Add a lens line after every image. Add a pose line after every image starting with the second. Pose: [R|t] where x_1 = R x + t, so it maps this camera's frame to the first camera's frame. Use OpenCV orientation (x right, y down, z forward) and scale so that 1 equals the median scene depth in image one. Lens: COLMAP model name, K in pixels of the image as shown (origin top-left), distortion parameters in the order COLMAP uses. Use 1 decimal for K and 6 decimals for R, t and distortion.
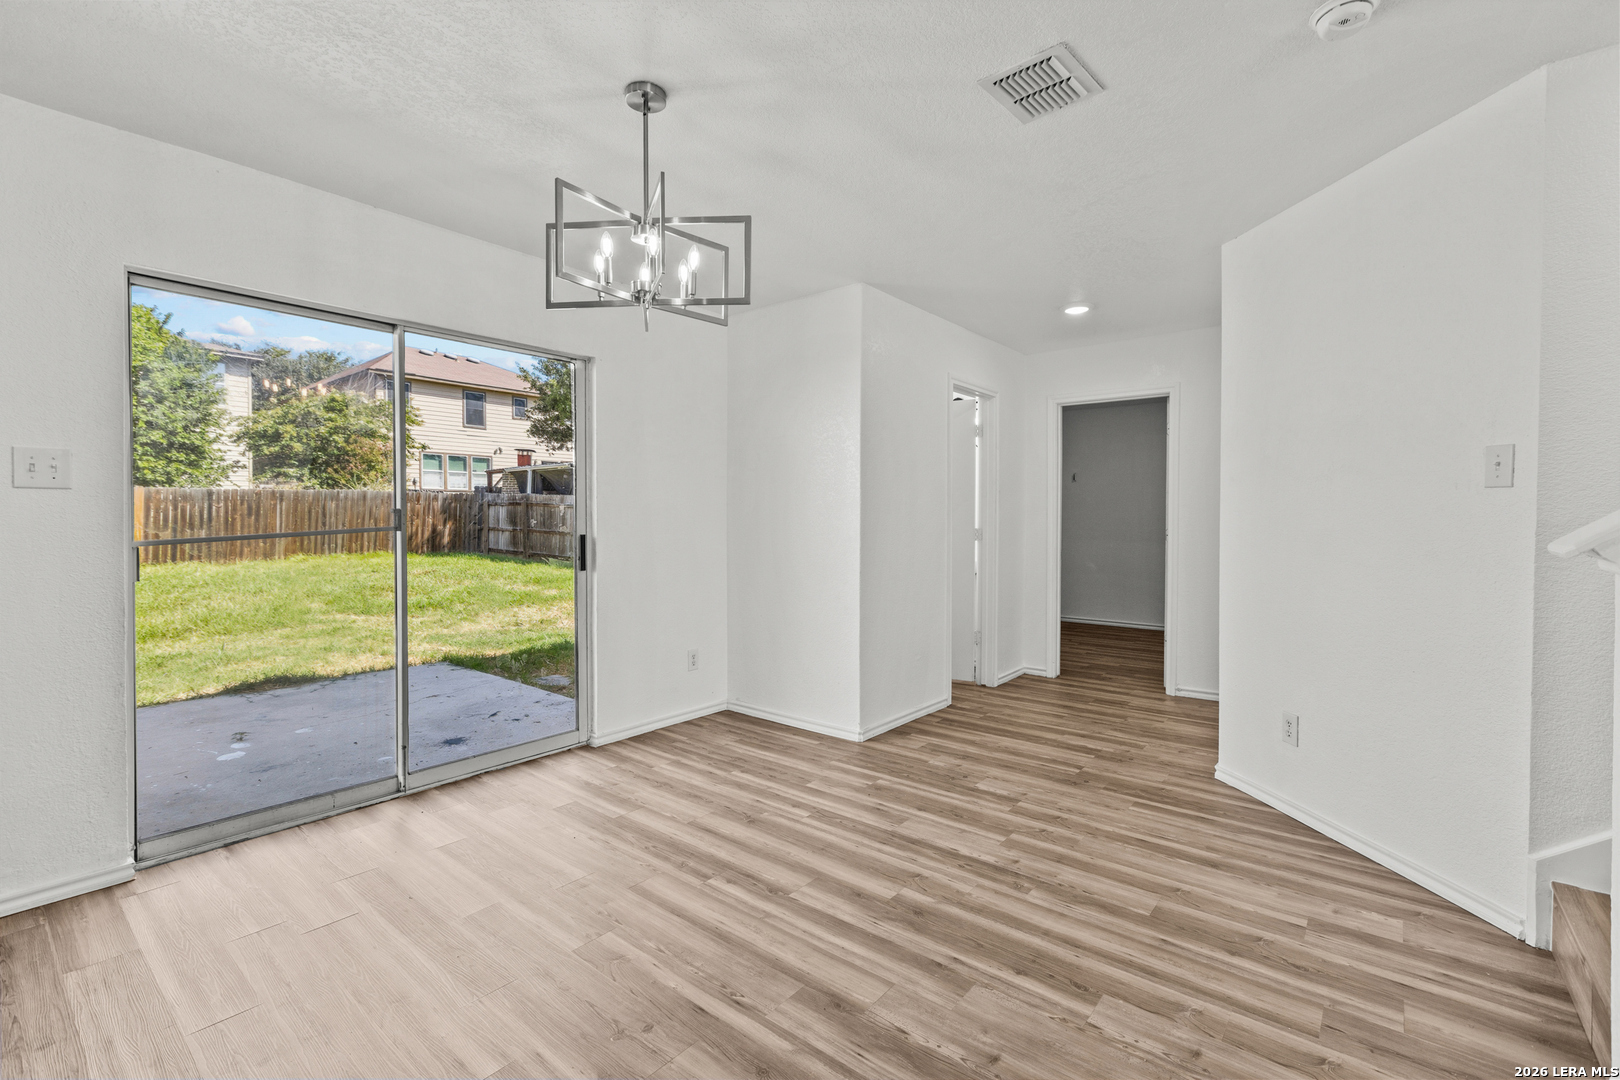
lens RADIAL K [[718.7, 0, 816.8], [0, 718.7, 532.7], [0, 0, 1]] dist [-0.000138, 0.000487]
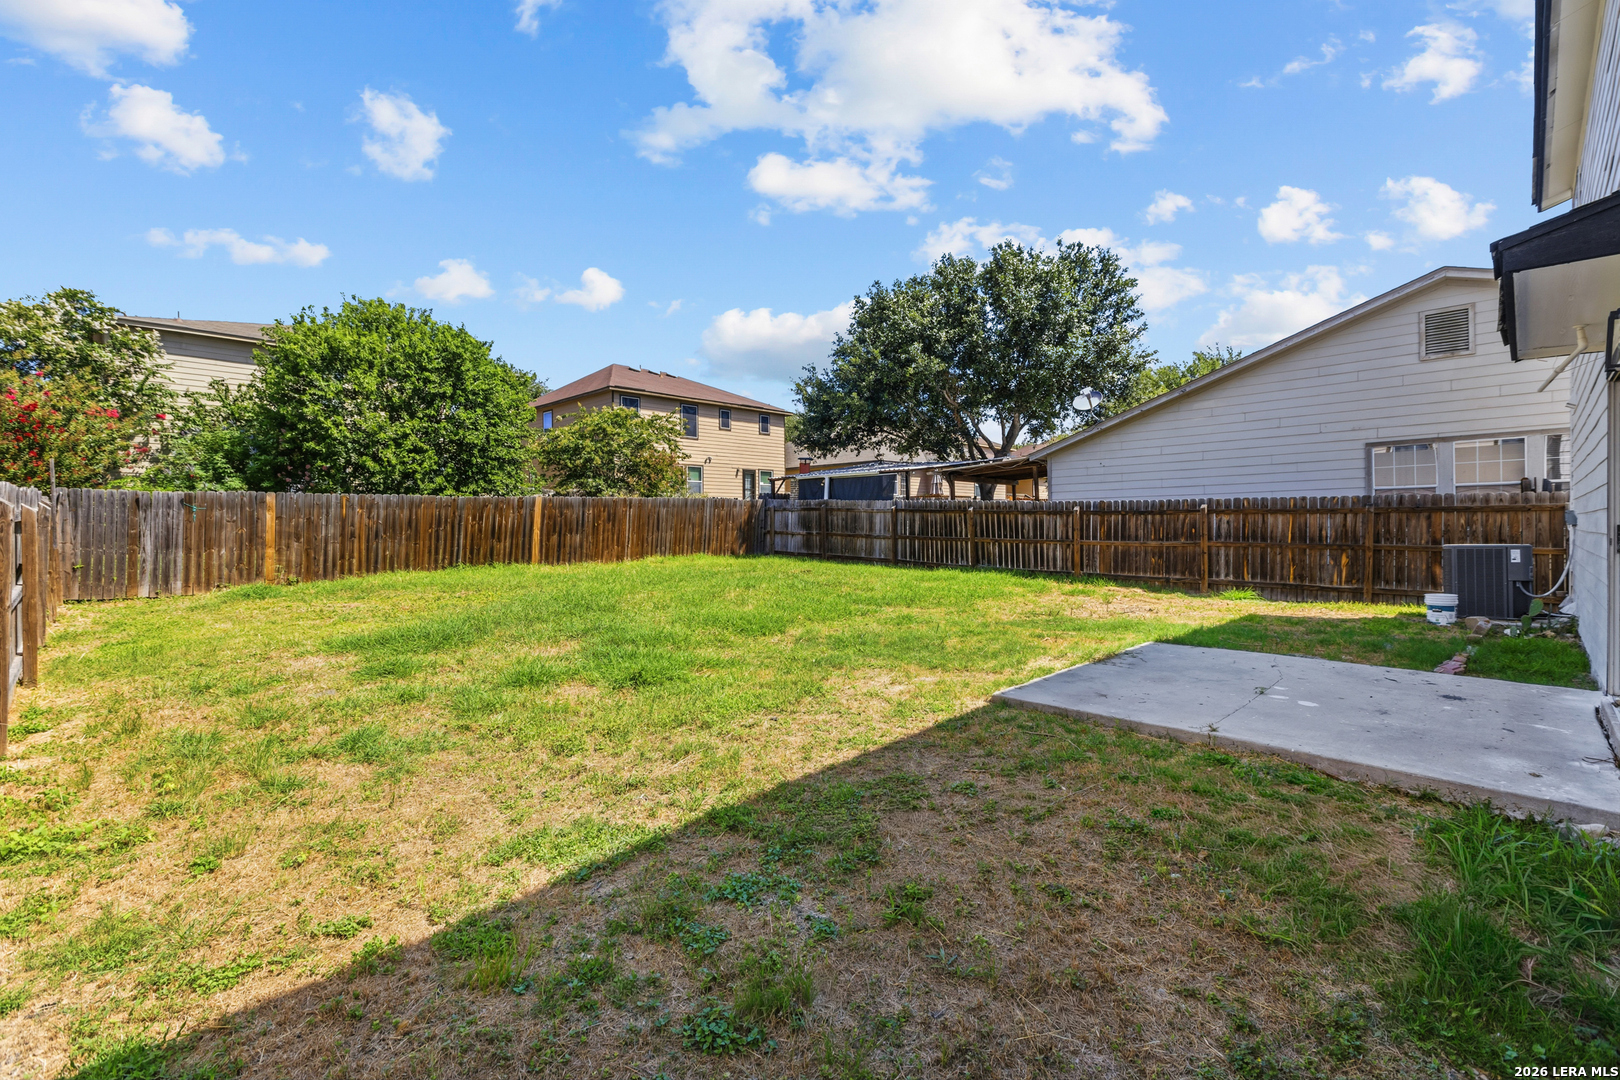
lens RADIAL K [[718.7, 0, 812.1], [0, 718.7, 530.7], [0, 0, 1]] dist [-0.000138, 0.000487]
pose [[0.993012, -0.002646, -0.117987, -0.286775], [0.001422, 0.999944, -0.010461, 0.002862], [0.118008, 0.010220, 0.992960, -0.061913]]
